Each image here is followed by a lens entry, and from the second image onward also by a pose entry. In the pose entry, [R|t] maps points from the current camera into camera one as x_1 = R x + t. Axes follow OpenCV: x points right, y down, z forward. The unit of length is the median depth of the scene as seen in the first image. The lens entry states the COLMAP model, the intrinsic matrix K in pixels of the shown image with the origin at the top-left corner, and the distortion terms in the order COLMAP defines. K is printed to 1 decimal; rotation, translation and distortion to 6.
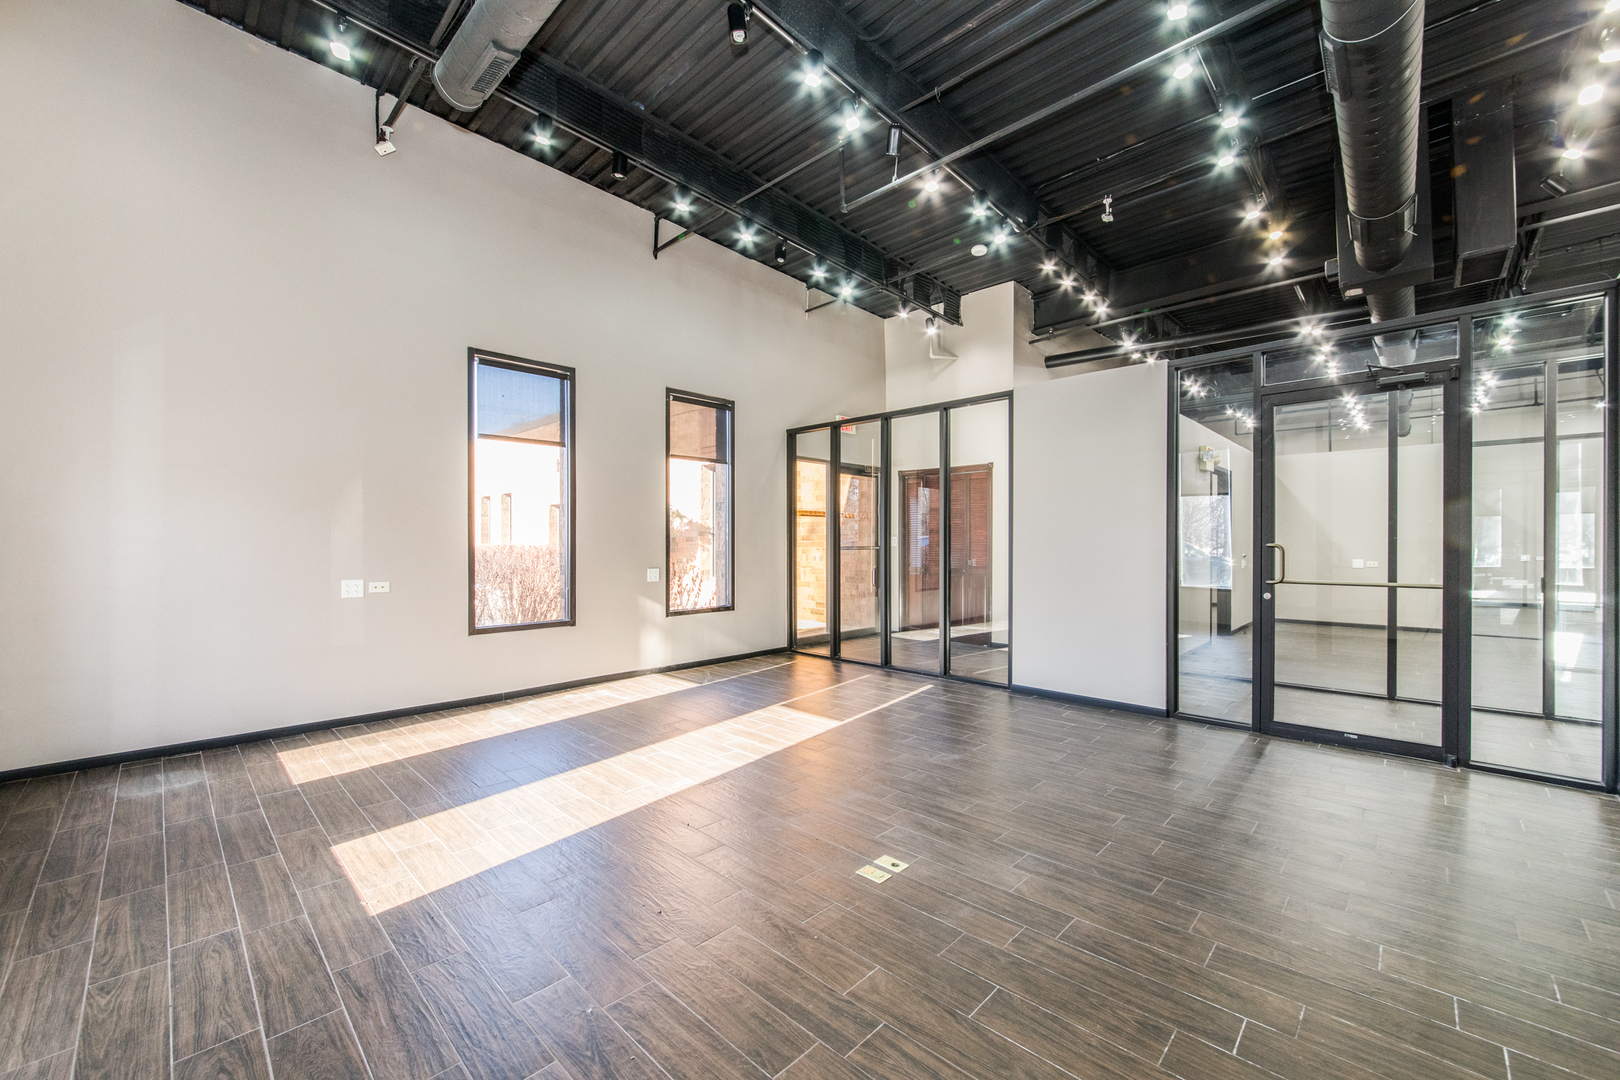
lens RADIAL K [[652.4, 0, 813.7], [0, 652.4, 546.3], [0, 0, 1]] dist [-0.000727, -0.000322]
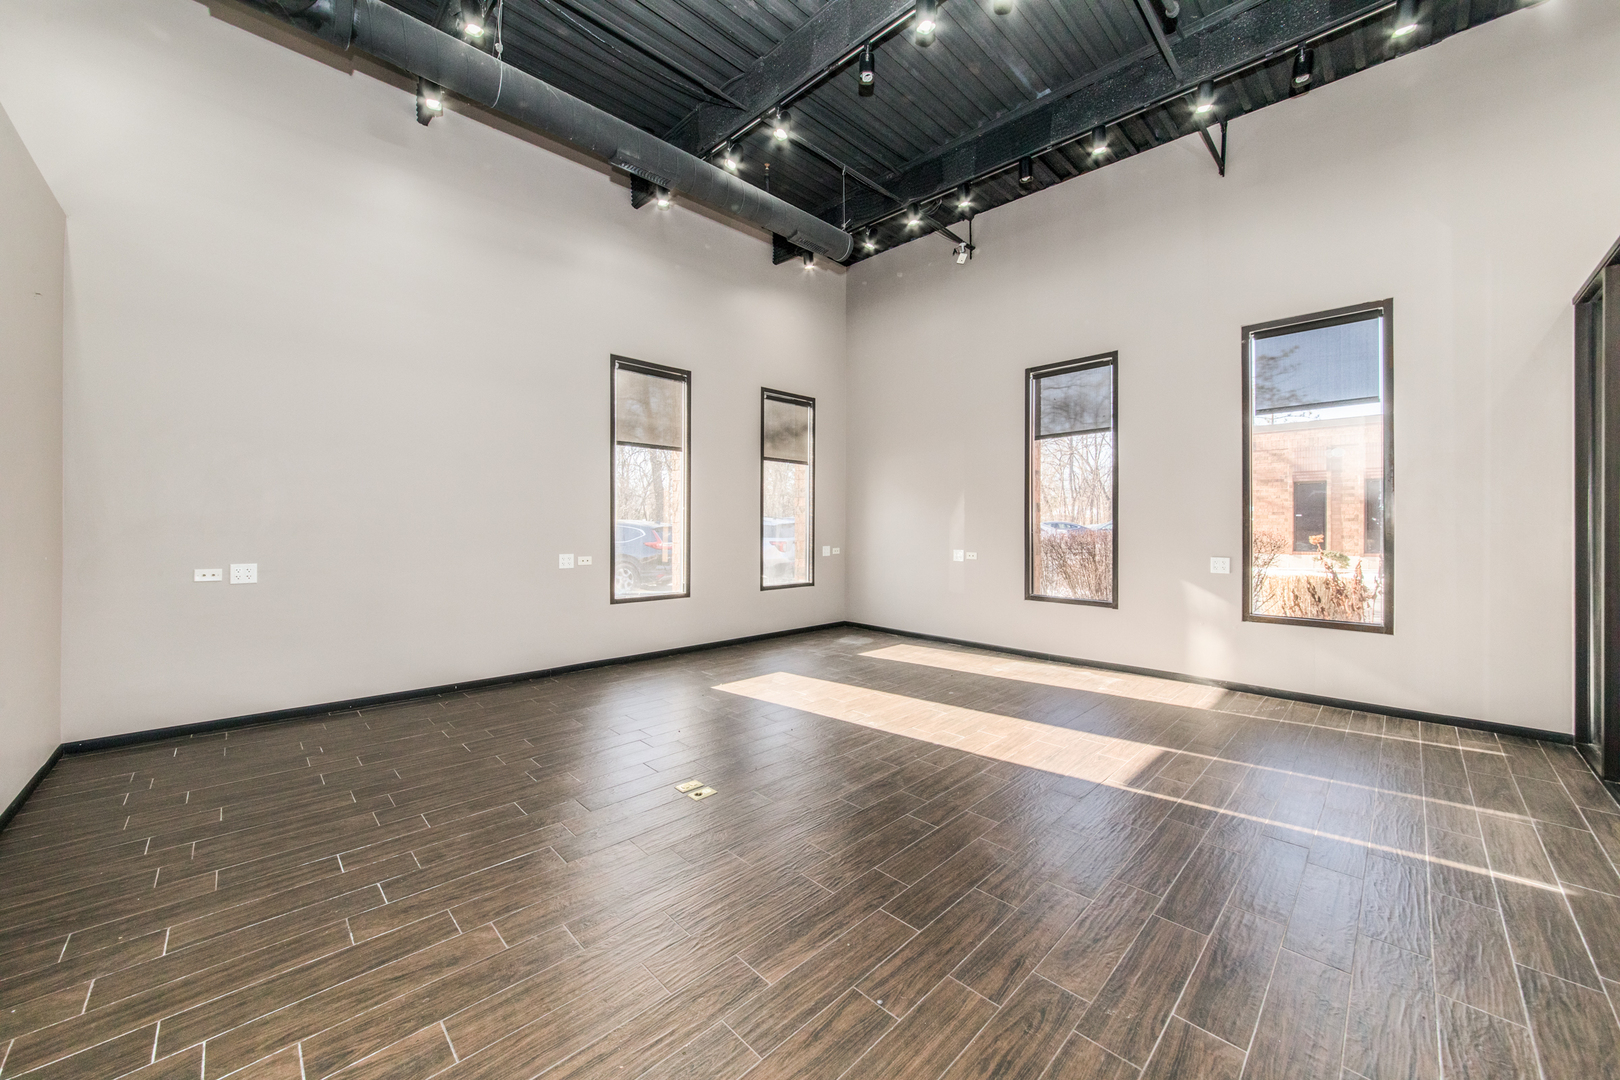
lens RADIAL K [[580.3, 0, 815.8], [0, 580.3, 524.2], [0, 0, 1]] dist [-0.000609, 0.000162]
pose [[-0.024024, -0.004739, -0.999700, 0.726129], [-0.006167, 0.999970, -0.004593, -0.000187], [0.999692, 0.006055, -0.024052, 0.761756]]
